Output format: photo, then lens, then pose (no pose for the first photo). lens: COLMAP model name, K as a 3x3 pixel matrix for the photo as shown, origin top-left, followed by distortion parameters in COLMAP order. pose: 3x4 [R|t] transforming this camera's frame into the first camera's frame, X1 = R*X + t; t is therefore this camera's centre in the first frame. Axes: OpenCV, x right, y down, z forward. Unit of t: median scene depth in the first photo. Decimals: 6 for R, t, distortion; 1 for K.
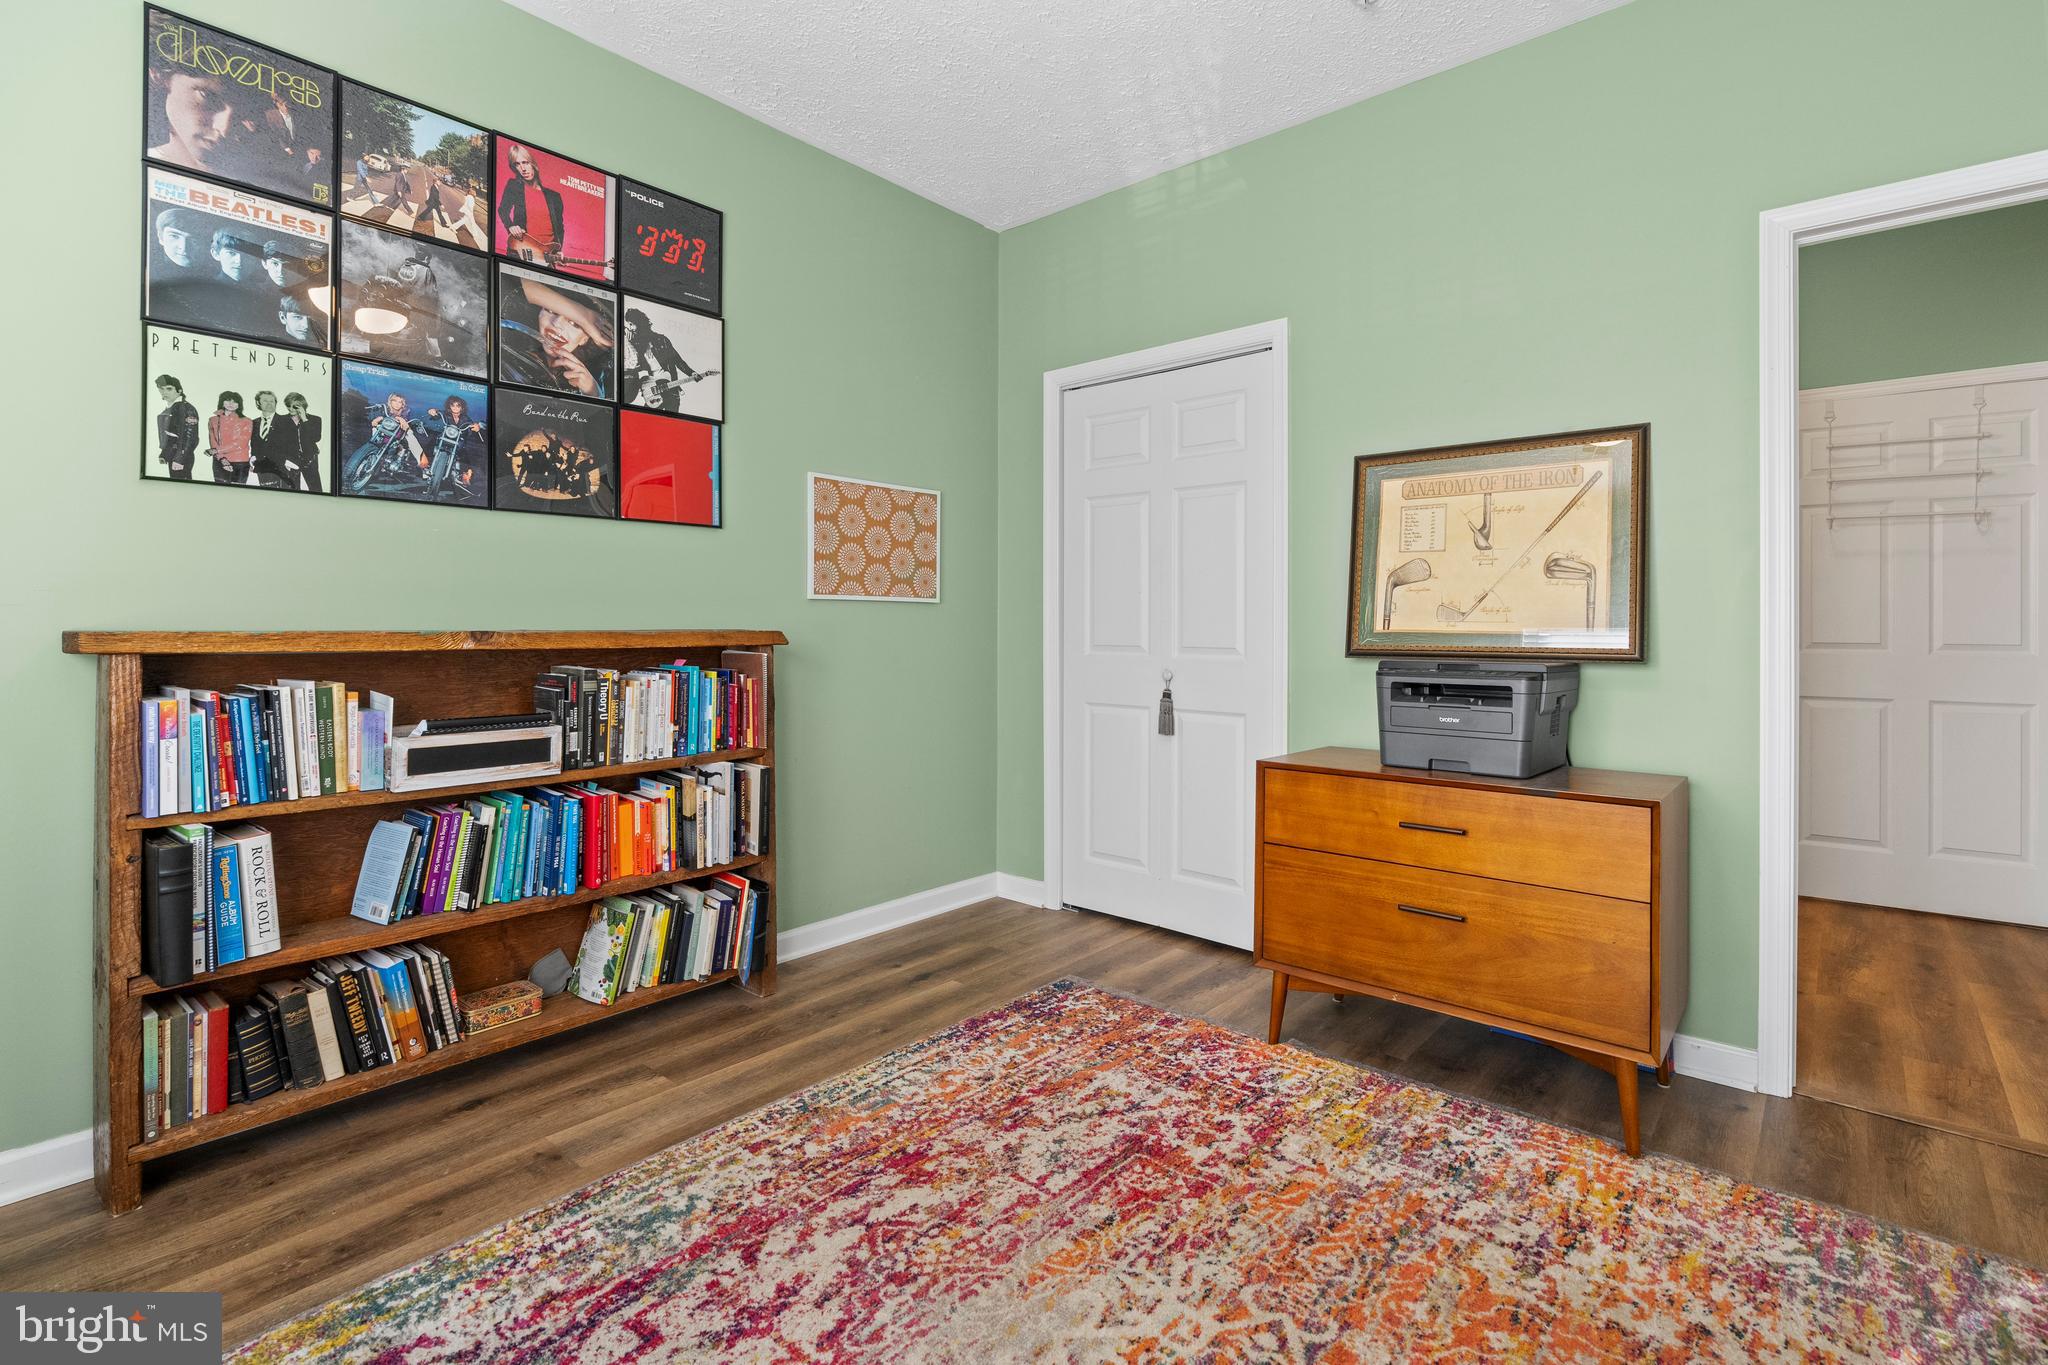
lens RADIAL K [[950.0, 0, 1028.6], [0, 950.0, 622.5], [0, 0, 1]] dist [-0.004810, -0.000164]
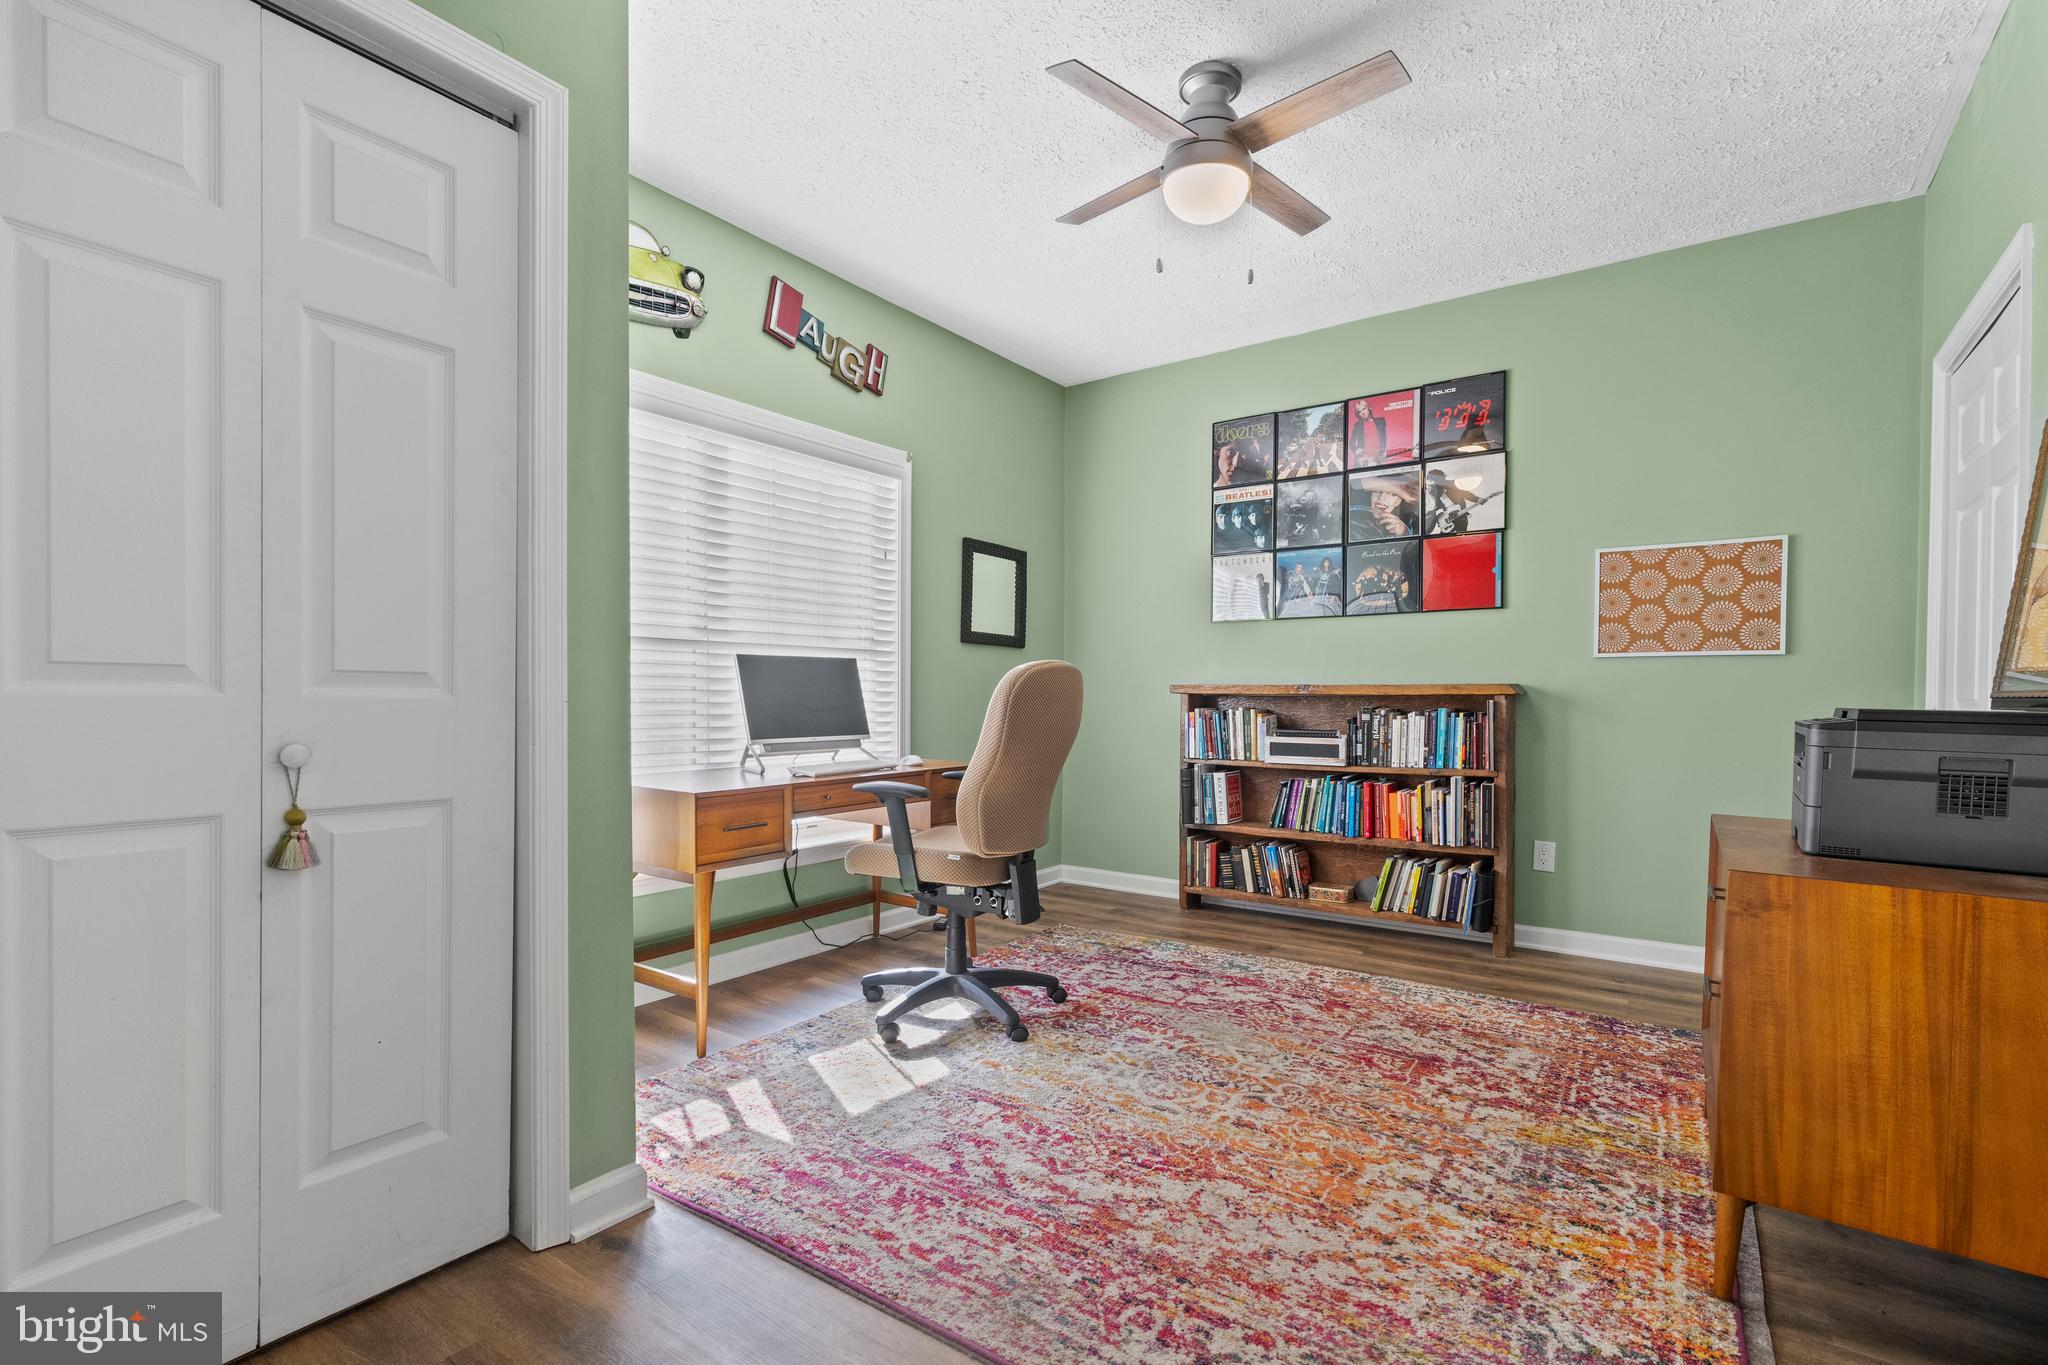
lens RADIAL K [[905.6, 0, 1031.4], [0, 905.6, 713.0], [0, 0, 1]] dist [-0.002281, -0.000110]
pose [[0.096921, 0.017657, -0.995135, 1.220362], [0.000786, 0.999841, 0.017818, 0.034974], [0.995292, -0.002509, 0.096892, 0.293439]]
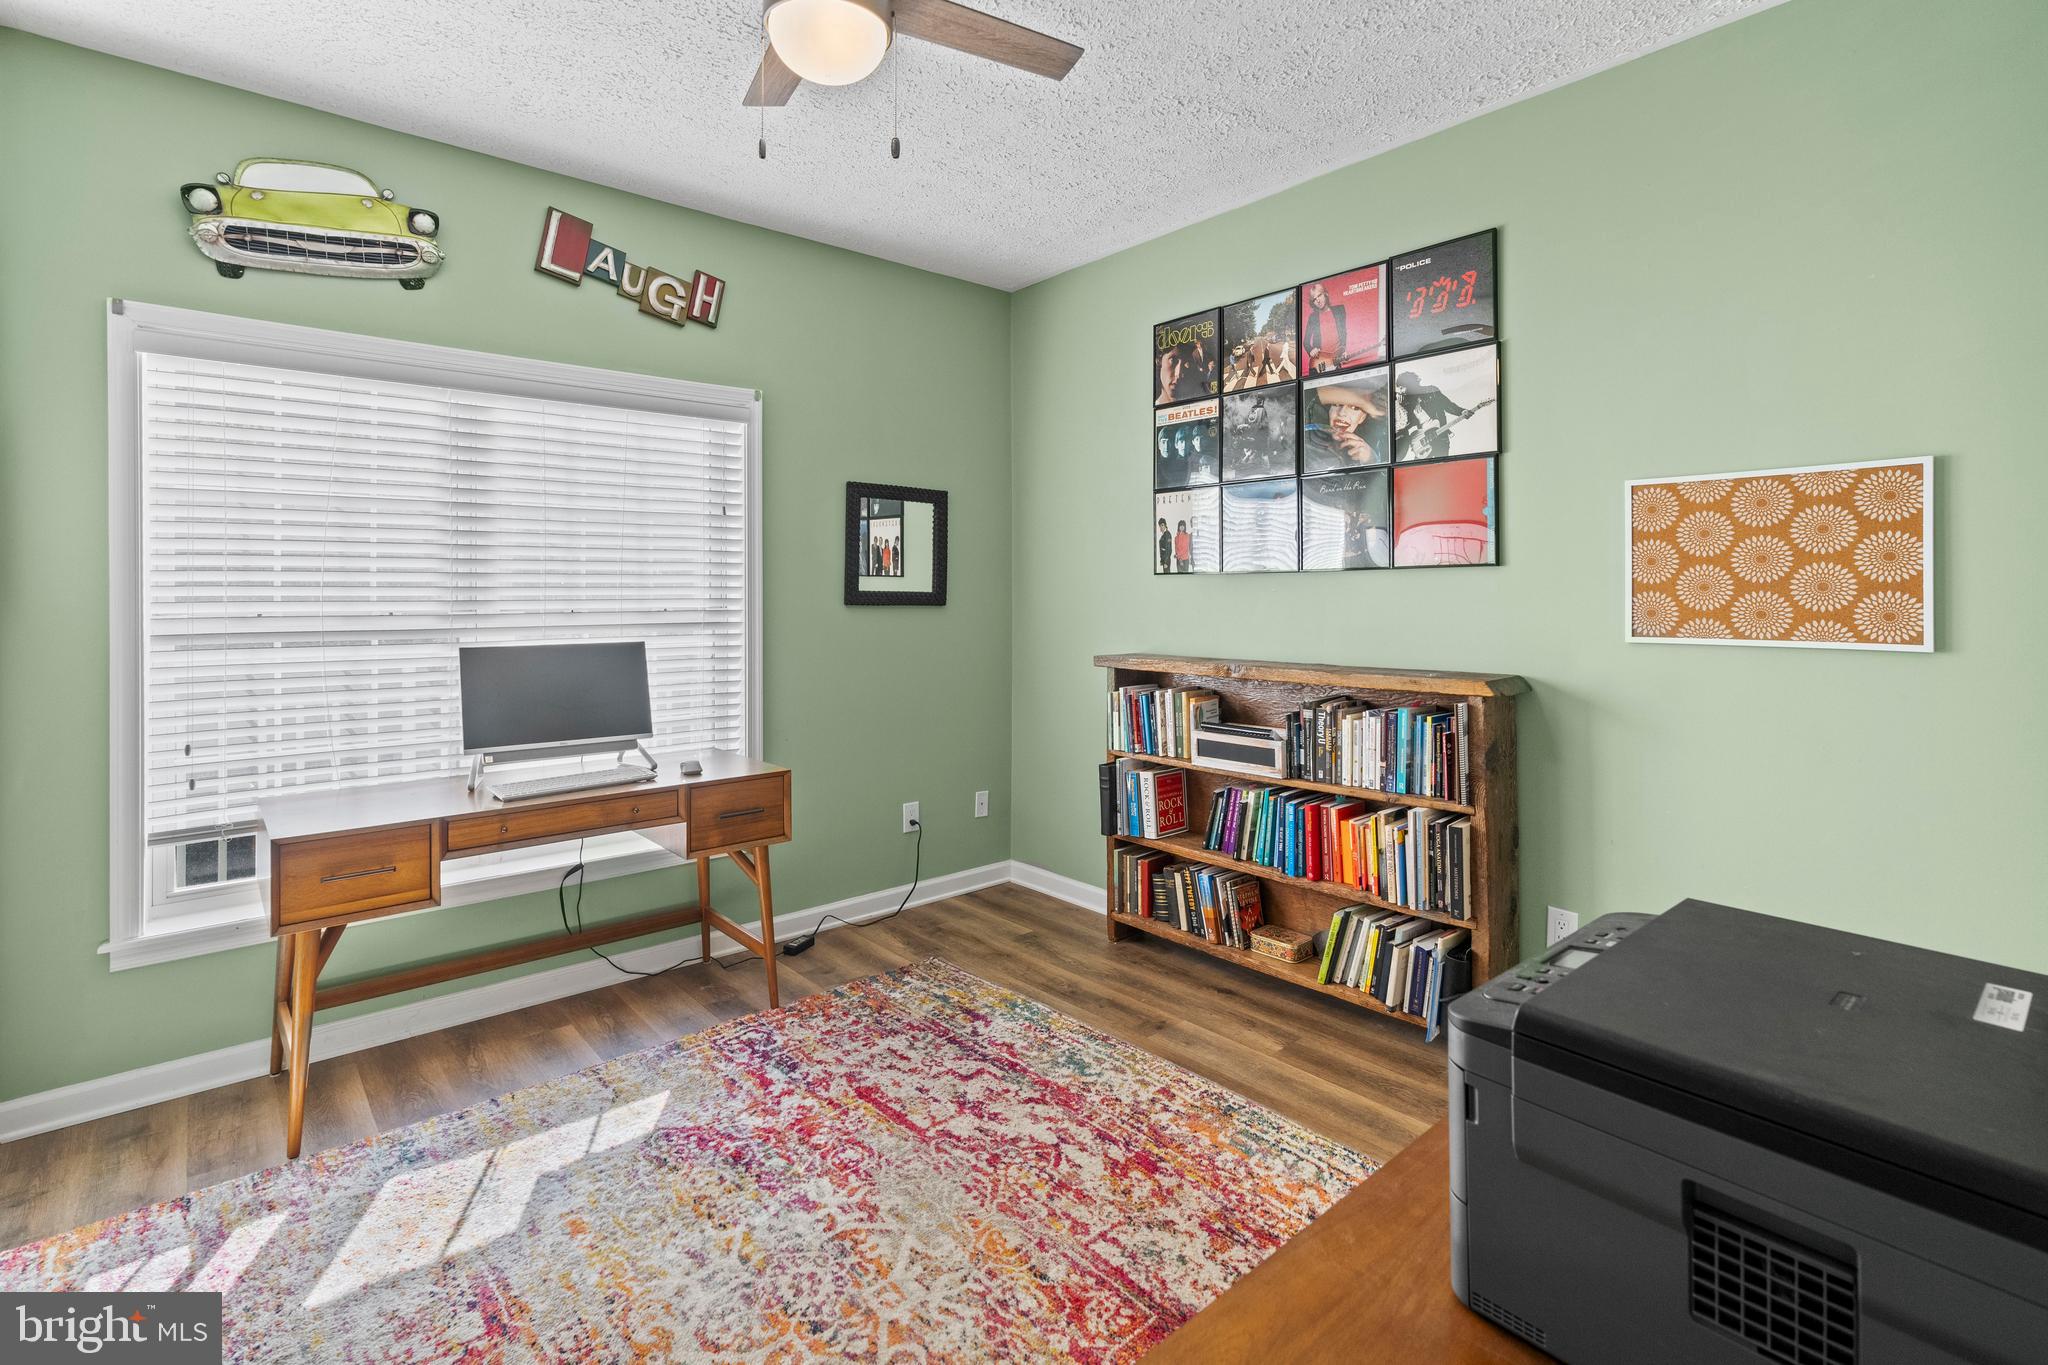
lens RADIAL K [[936.8, 0, 1013.3], [0, 936.8, 593.1], [0, 0, 1]] dist [-0.004150, 0.000299]
pose [[-0.138380, -0.006981, -0.990355, 0.901788], [0.007160, 0.999942, -0.008049, -0.093979], [0.990353, -0.008205, -0.138322, 0.901727]]
